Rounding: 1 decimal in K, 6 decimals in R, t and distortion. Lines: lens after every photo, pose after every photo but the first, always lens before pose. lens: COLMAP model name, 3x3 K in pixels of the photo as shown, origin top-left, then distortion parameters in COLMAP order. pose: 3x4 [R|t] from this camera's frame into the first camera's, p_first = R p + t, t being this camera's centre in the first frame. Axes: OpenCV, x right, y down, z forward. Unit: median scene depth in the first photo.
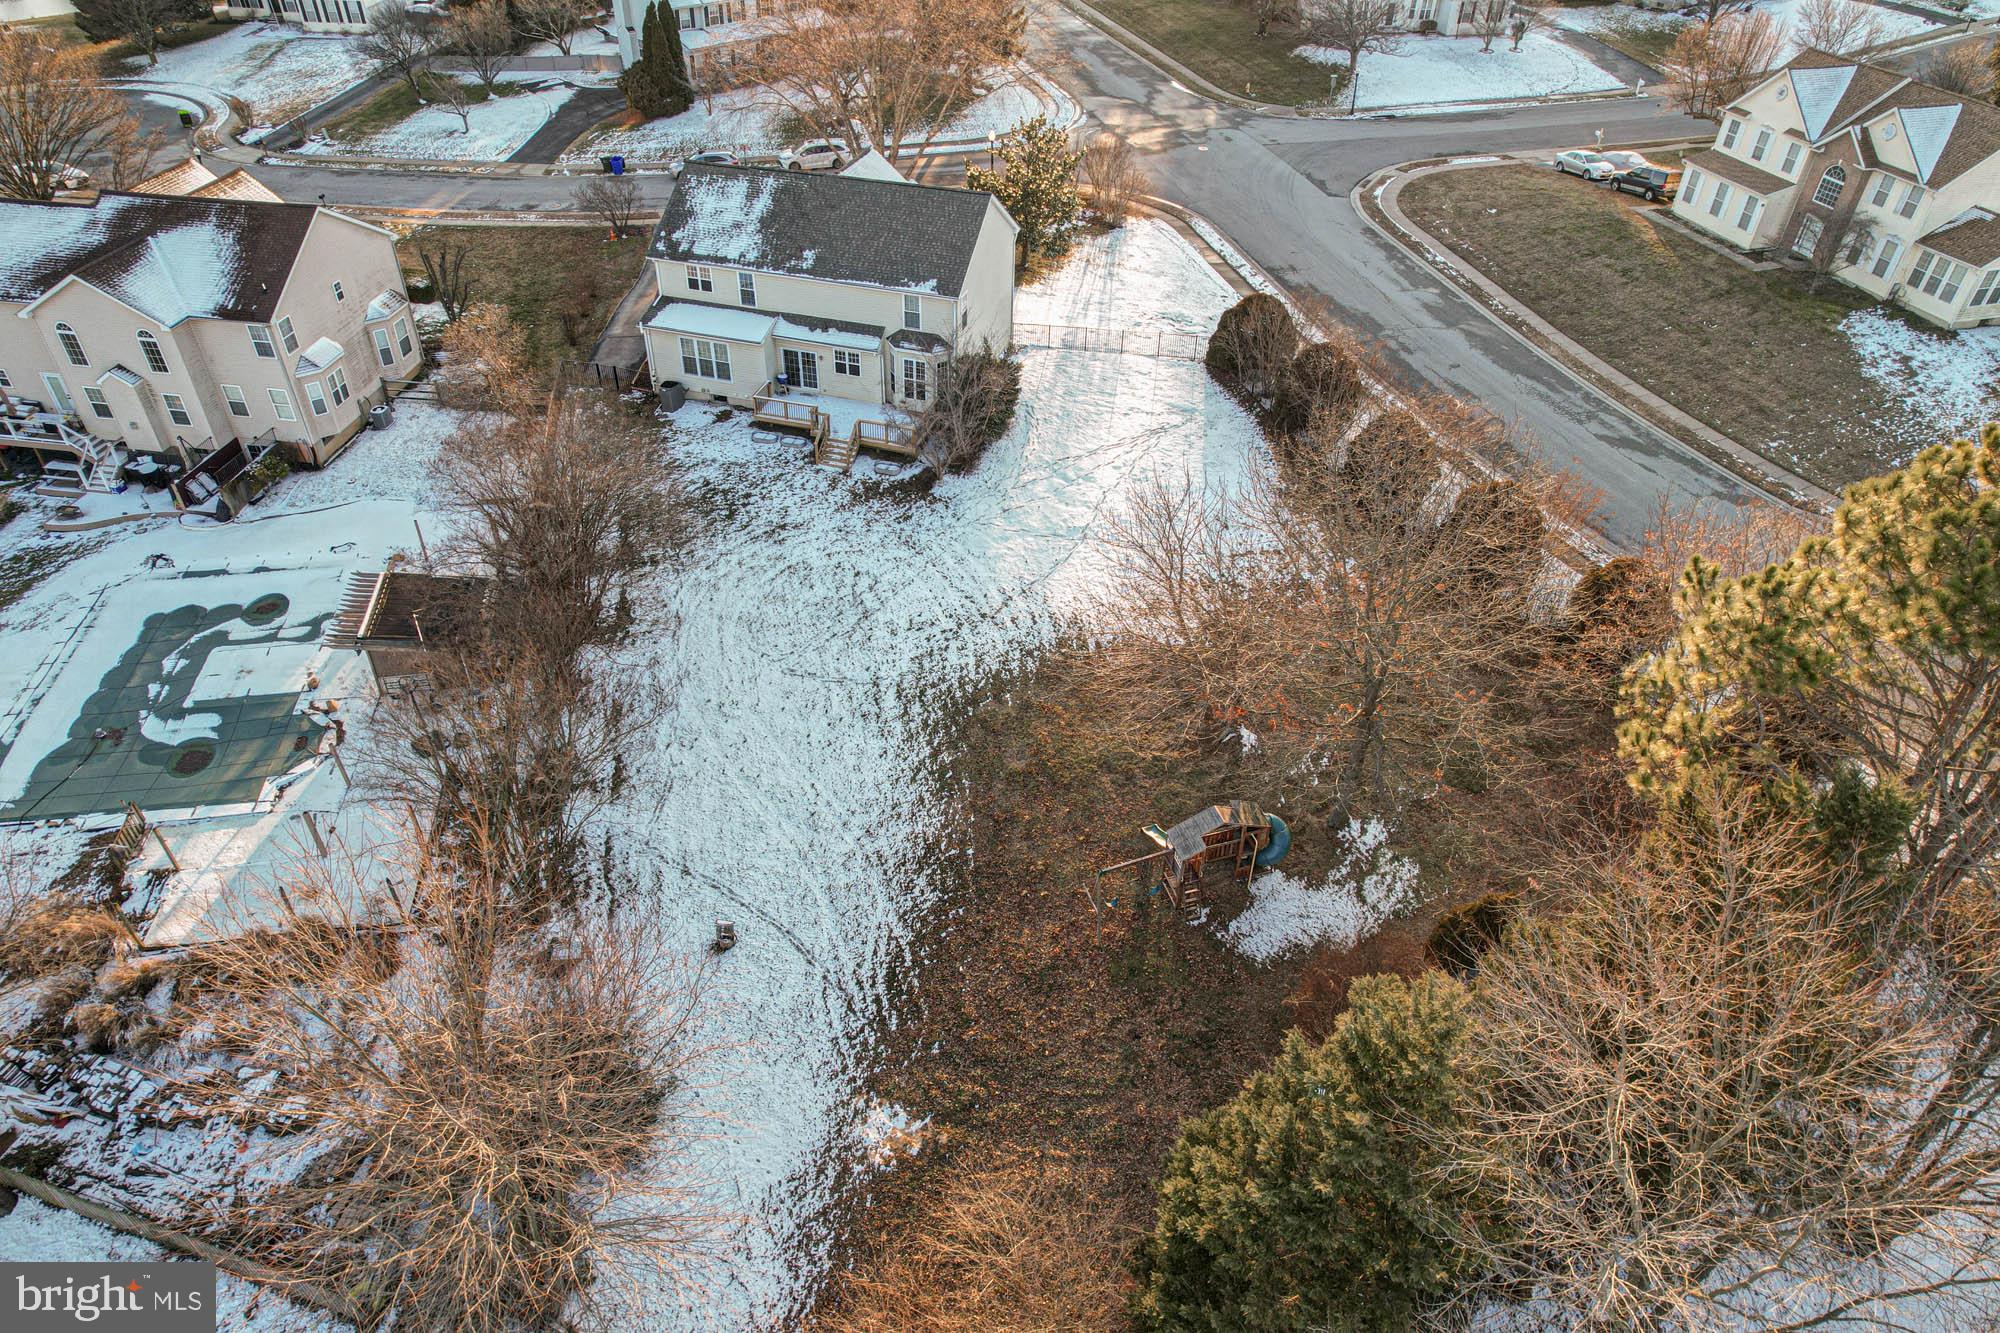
lens RADIAL K [[1274.0, 0, 993.0], [0, 1274.0, 694.5], [0, 0, 1]] dist [-0.076960, 0.067980]
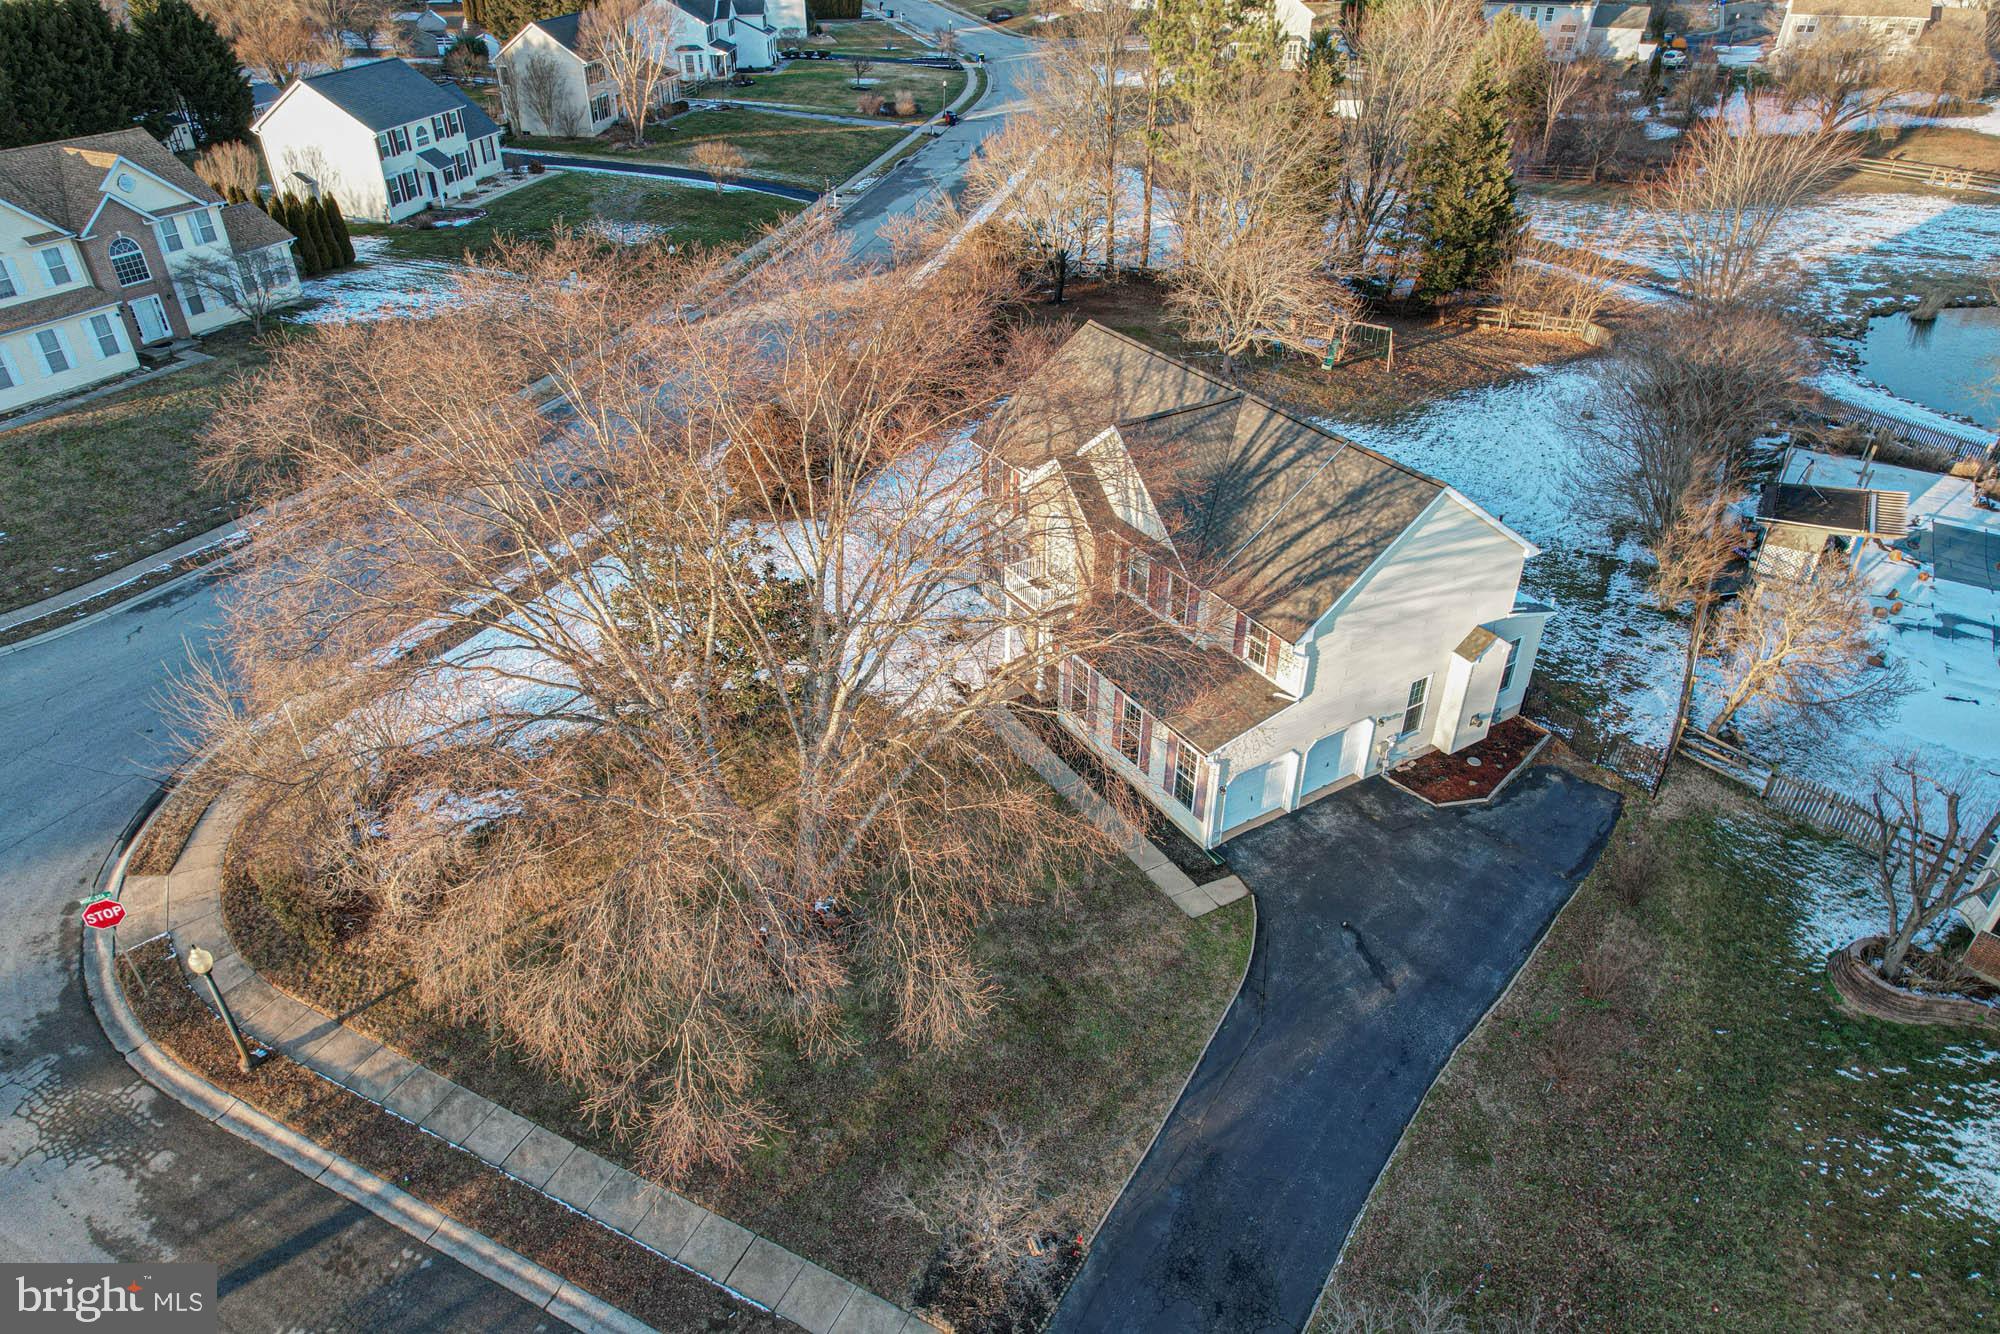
lens RADIAL K [[1285.5, 0, 992.1], [0, 1285.5, 683.4], [0, 0, 1]] dist [-0.080942, 0.073927]
pose [[-0.758042, -0.373518, 0.534656, -0.423878], [0.405945, 0.371408, 0.835024, -0.936240], [-0.510472, 0.850024, -0.129915, 1.262659]]
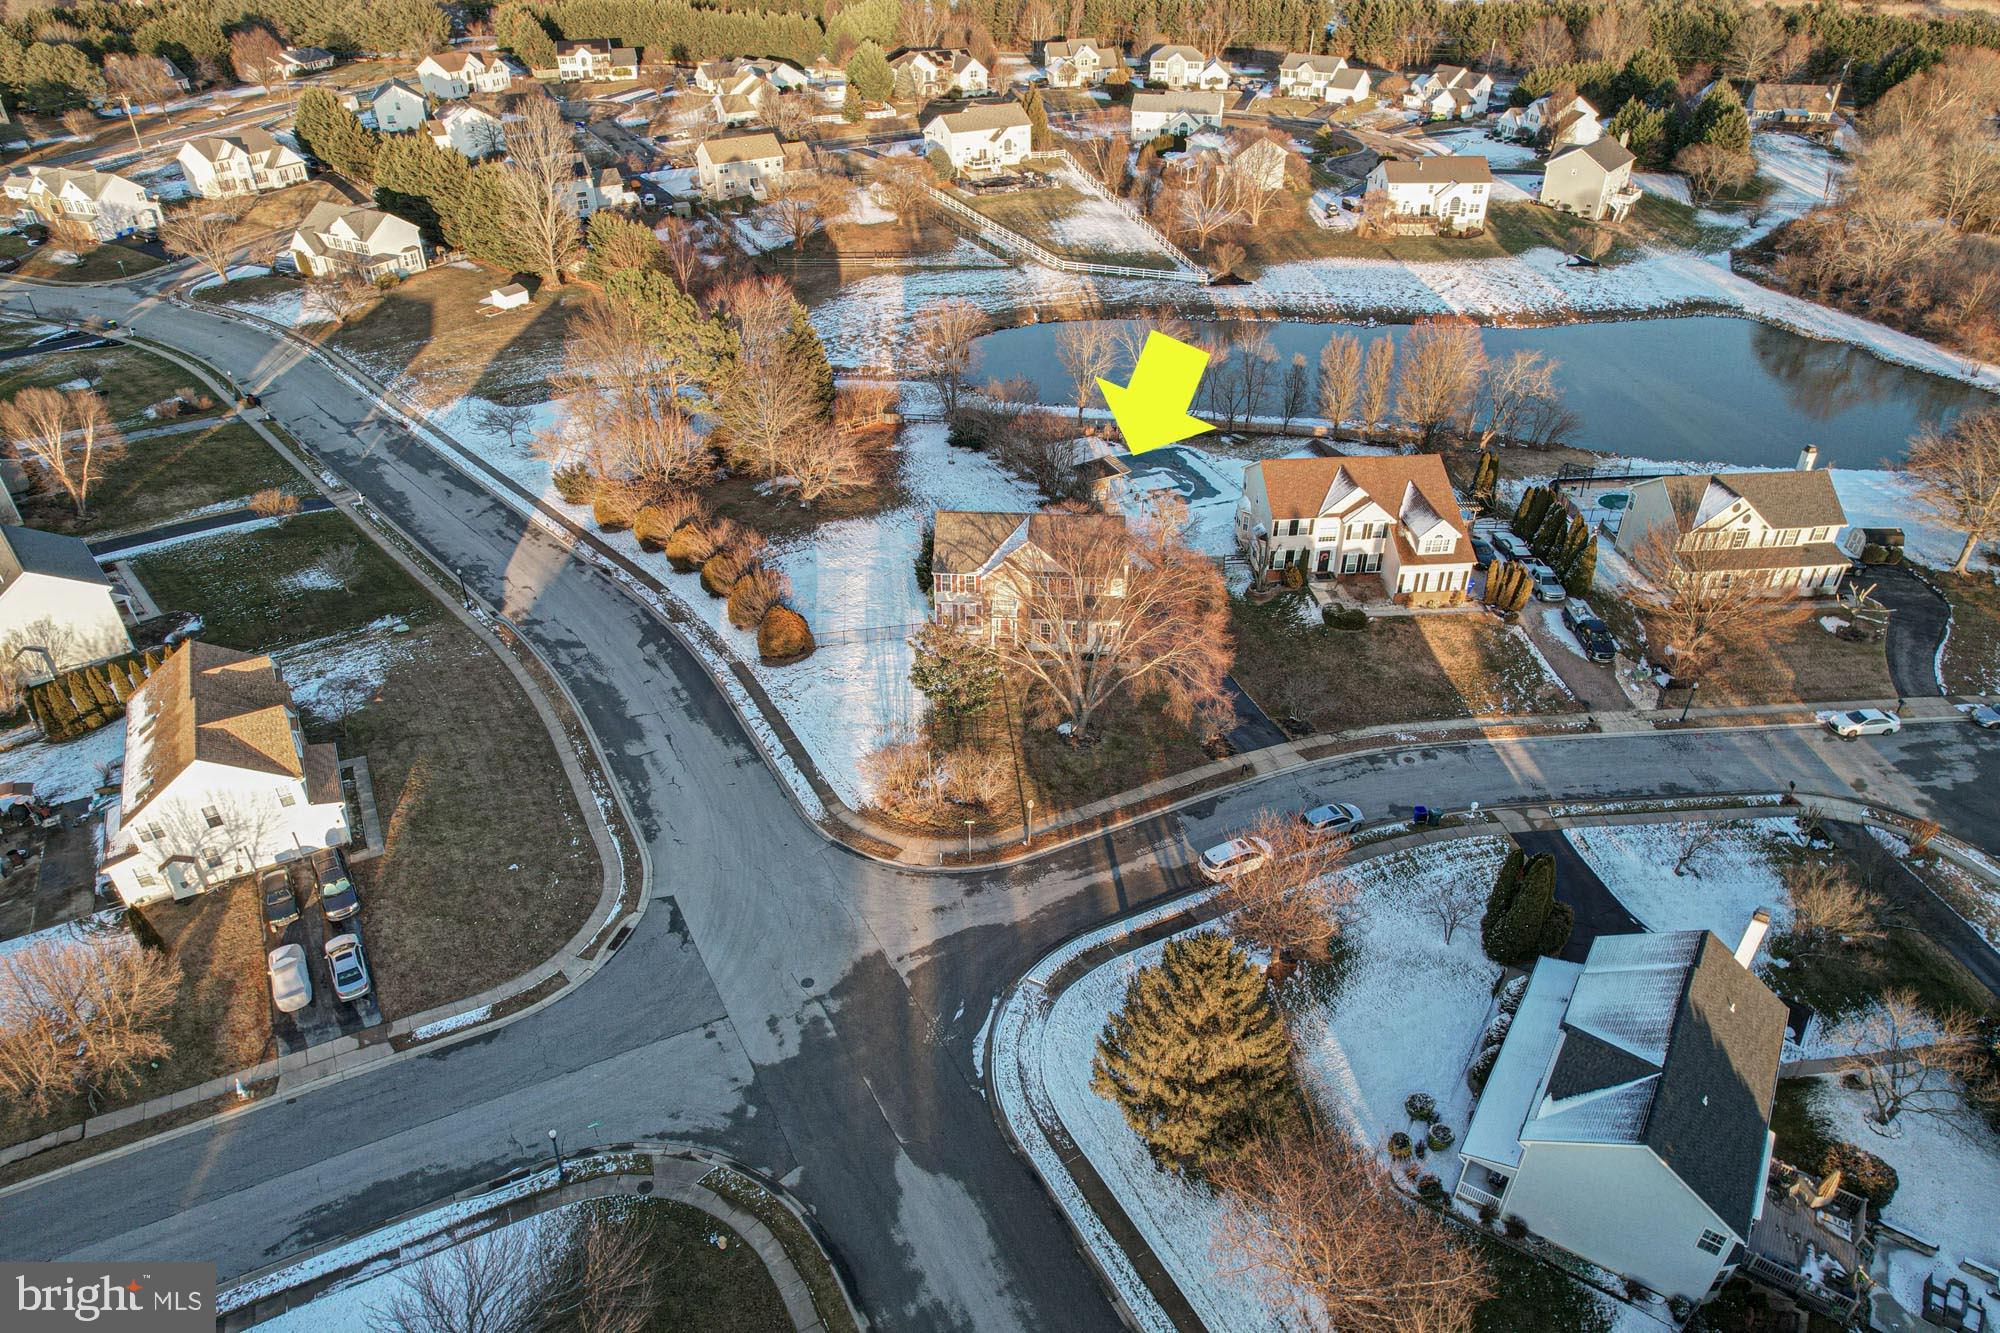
lens RADIAL K [[1289.7, 0, 992.6], [0, 1289.7, 673.2], [0, 0, 1]] dist [-0.073614, 0.067649]
pose [[-0.973728, 0.116742, -0.195512, 0.299439], [-0.152892, 0.301099, 0.941256, -2.006528], [0.168753, 0.946420, -0.275340, 1.681626]]
